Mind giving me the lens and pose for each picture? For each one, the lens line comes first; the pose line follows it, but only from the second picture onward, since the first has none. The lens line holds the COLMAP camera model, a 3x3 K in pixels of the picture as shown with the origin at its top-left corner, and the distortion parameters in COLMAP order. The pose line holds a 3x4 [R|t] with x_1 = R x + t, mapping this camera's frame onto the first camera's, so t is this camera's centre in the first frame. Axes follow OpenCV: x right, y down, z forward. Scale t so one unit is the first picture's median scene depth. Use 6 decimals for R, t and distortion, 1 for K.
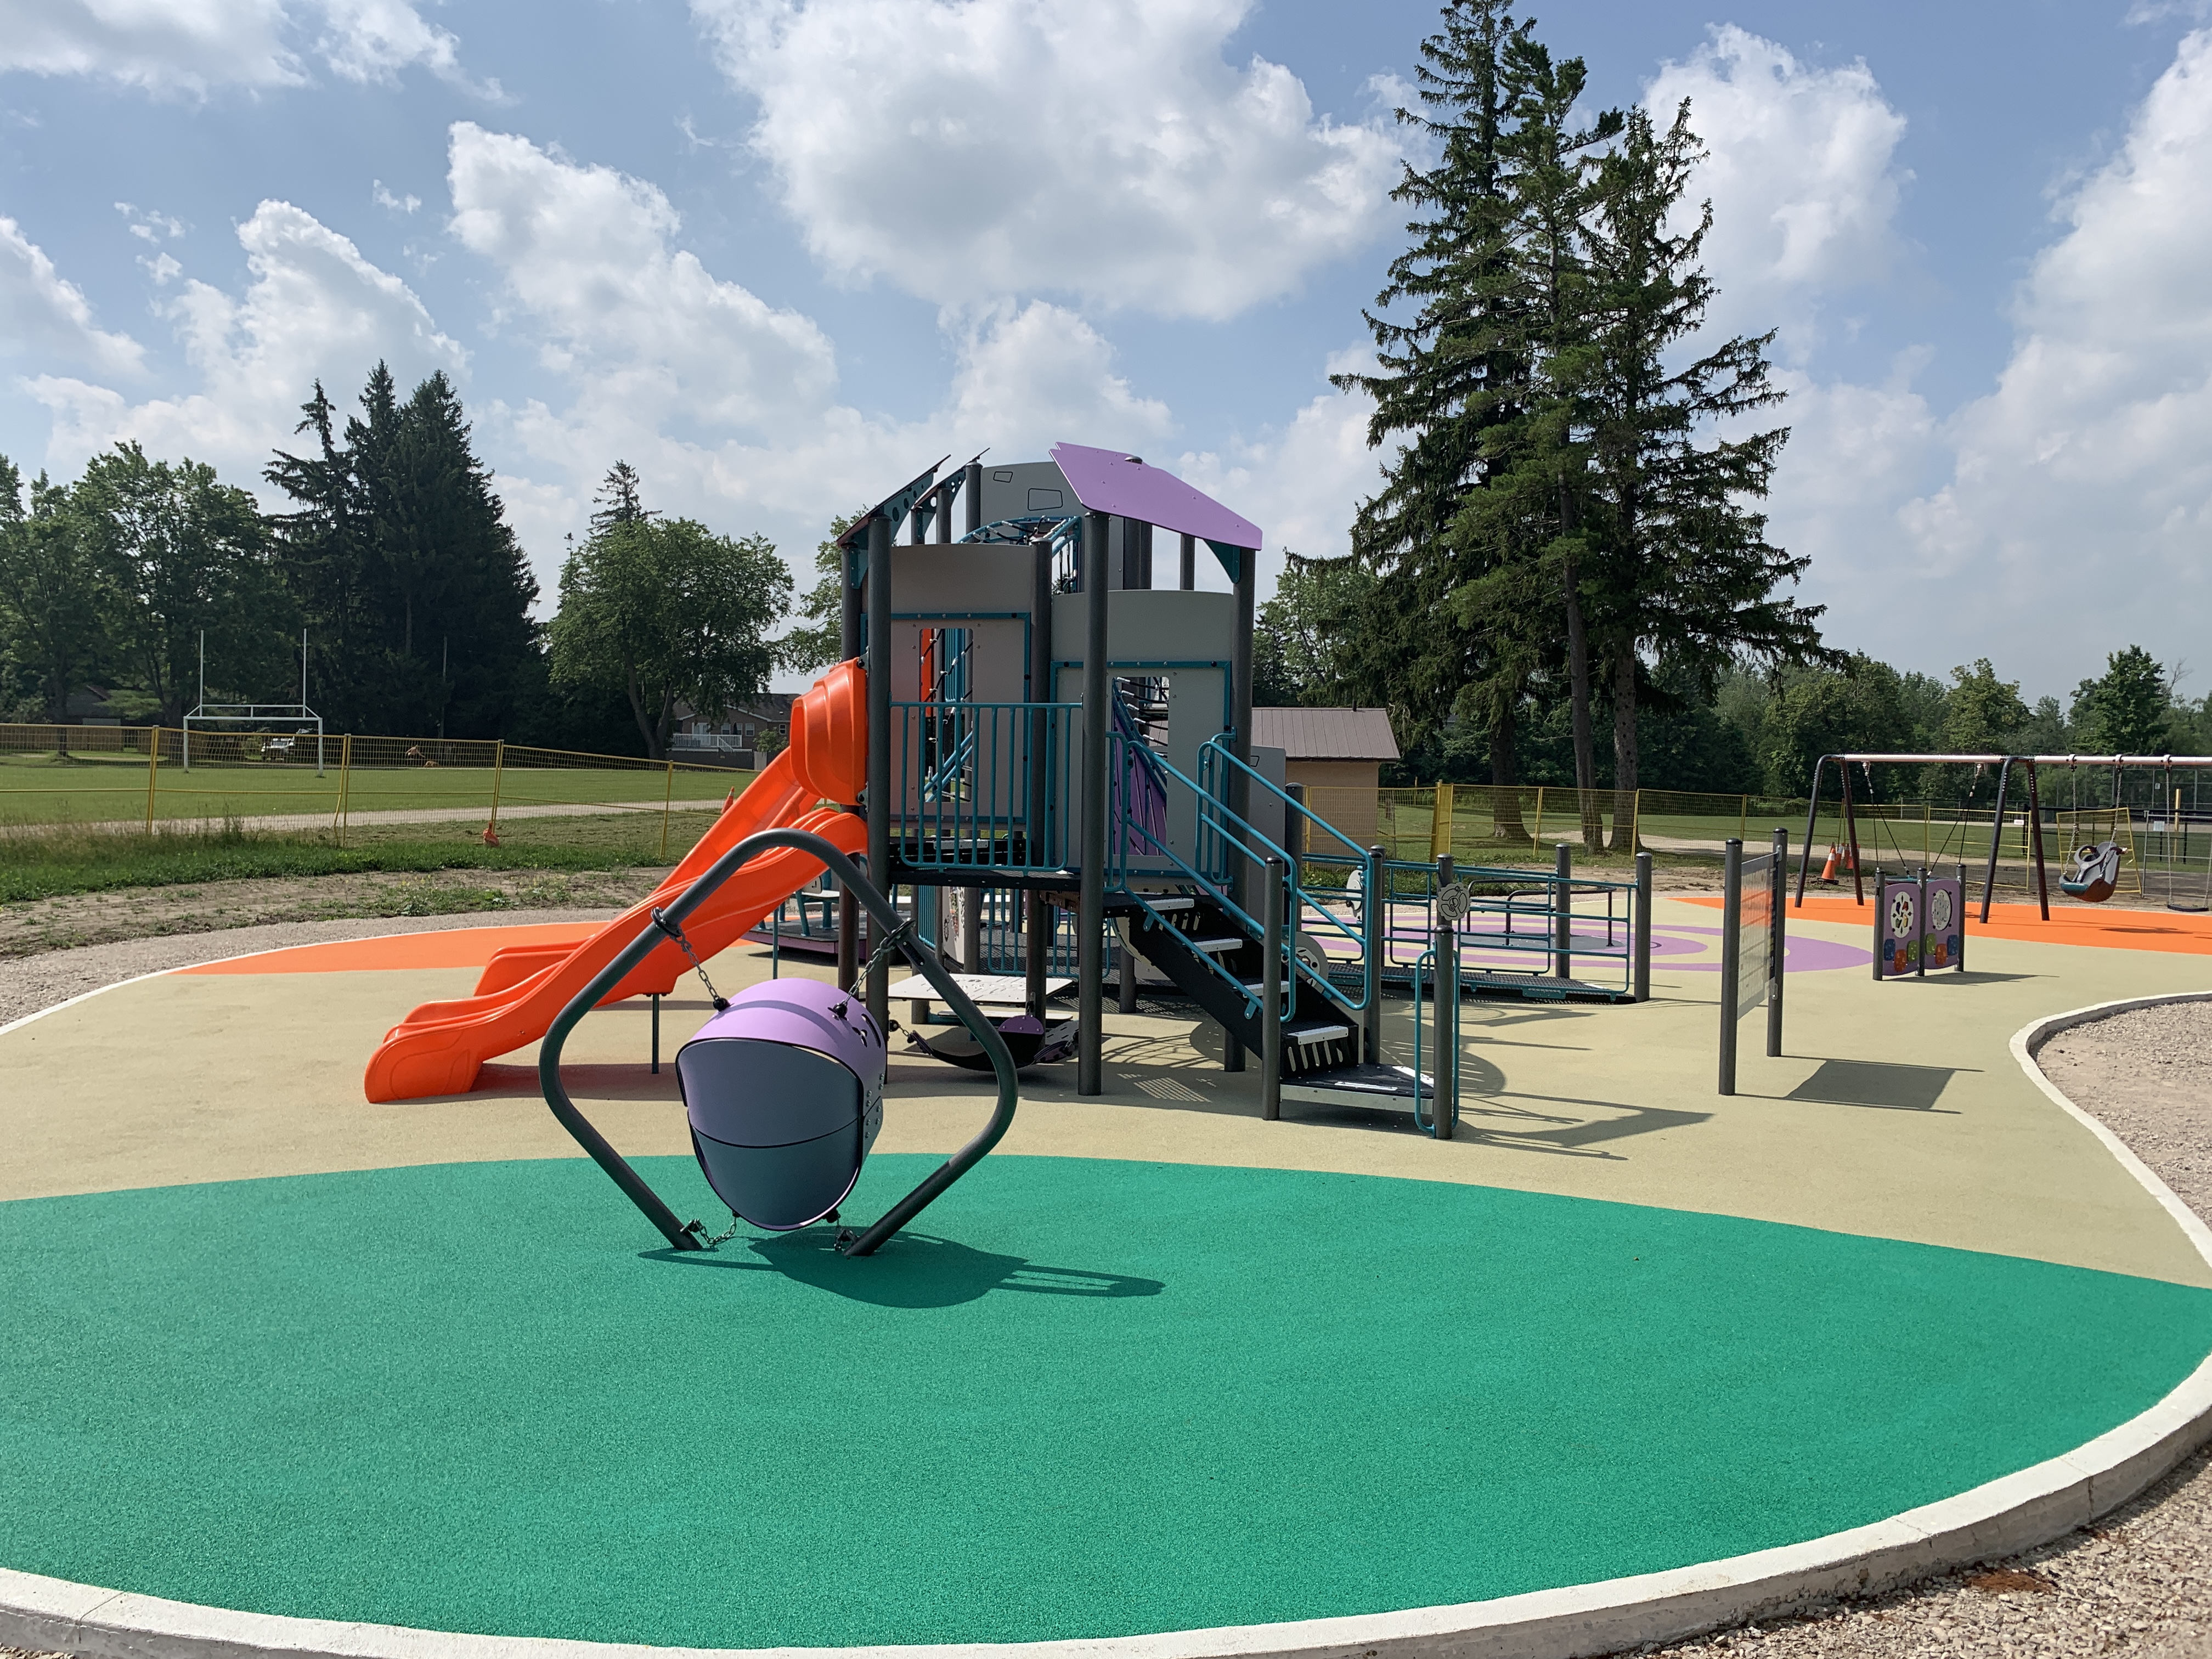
lens RADIAL K [[1654.6, 0, 1106.0], [0, 1654.6, 829.5], [0, 0, 1]] dist [-0.011131, -0.010142]
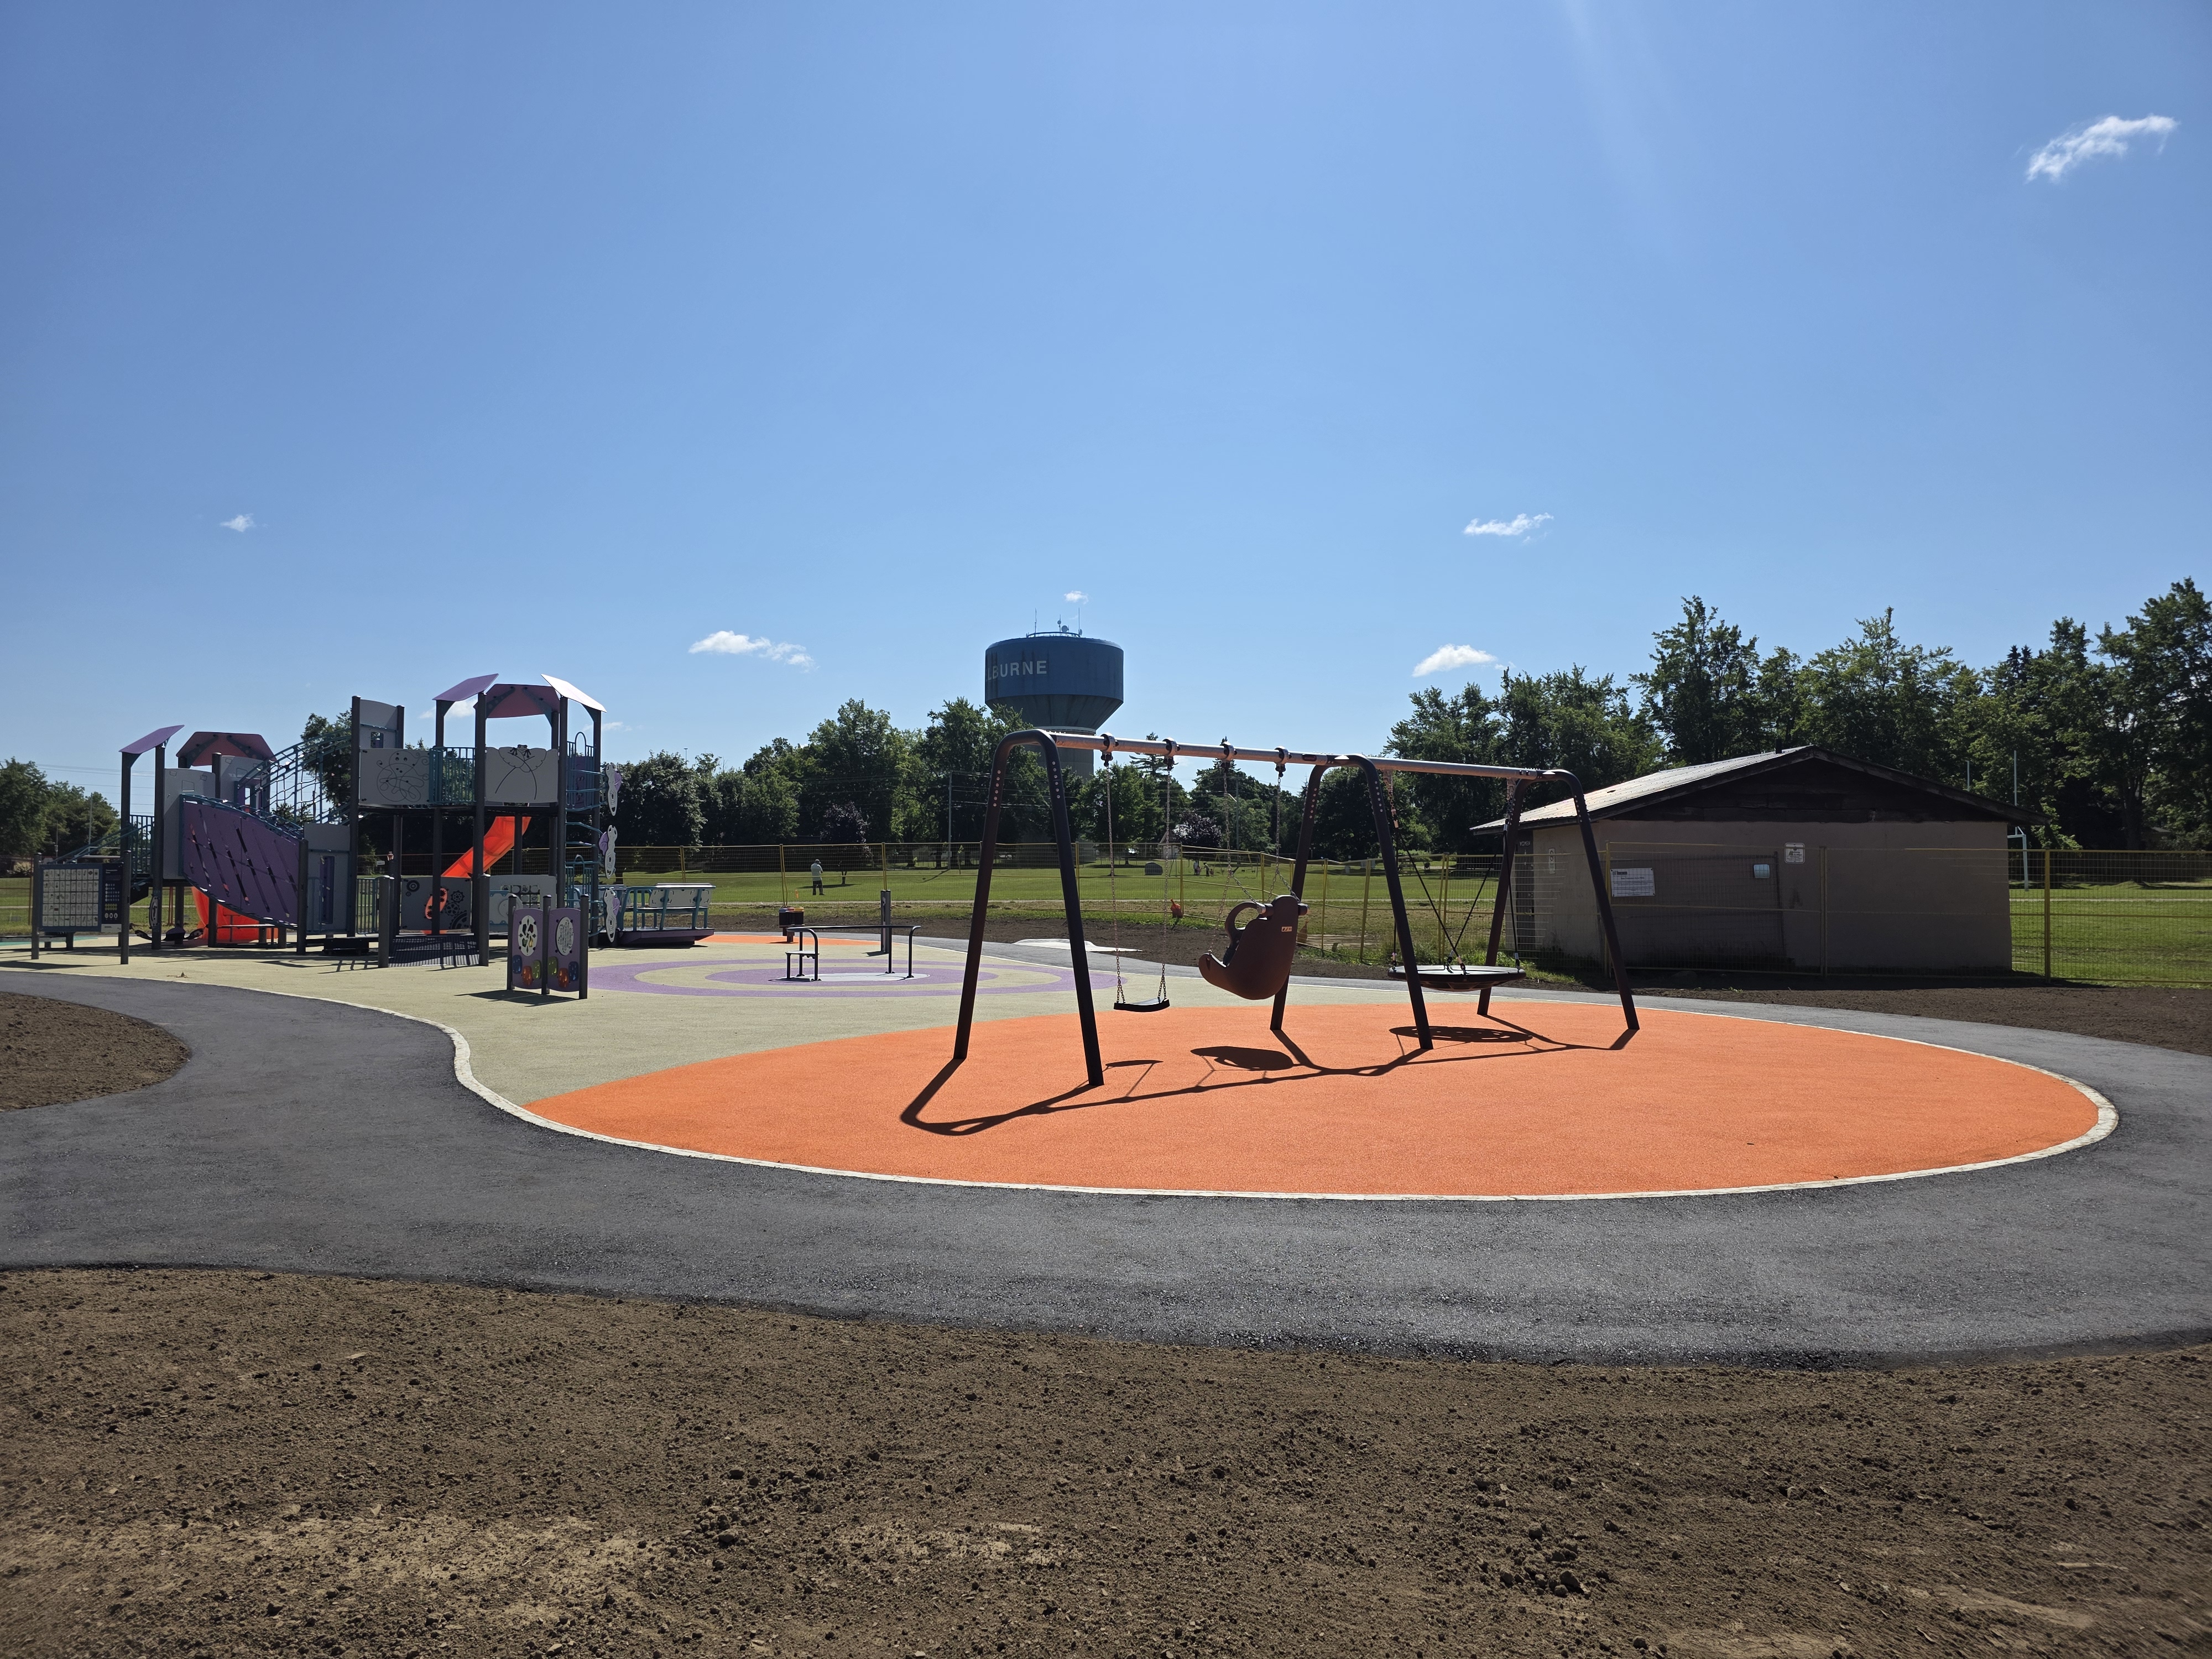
lens RADIAL K [[1460.4, 0, 1106.0], [0, 1460.4, 829.5], [0, 0, 1]] dist [0.001713, -0.000004]
pose [[0.071235, -0.055030, -0.995940, 0.239218], [-0.044266, 0.997319, -0.058272, 0.005220], [0.996477, 0.048237, 0.068608, 0.234988]]
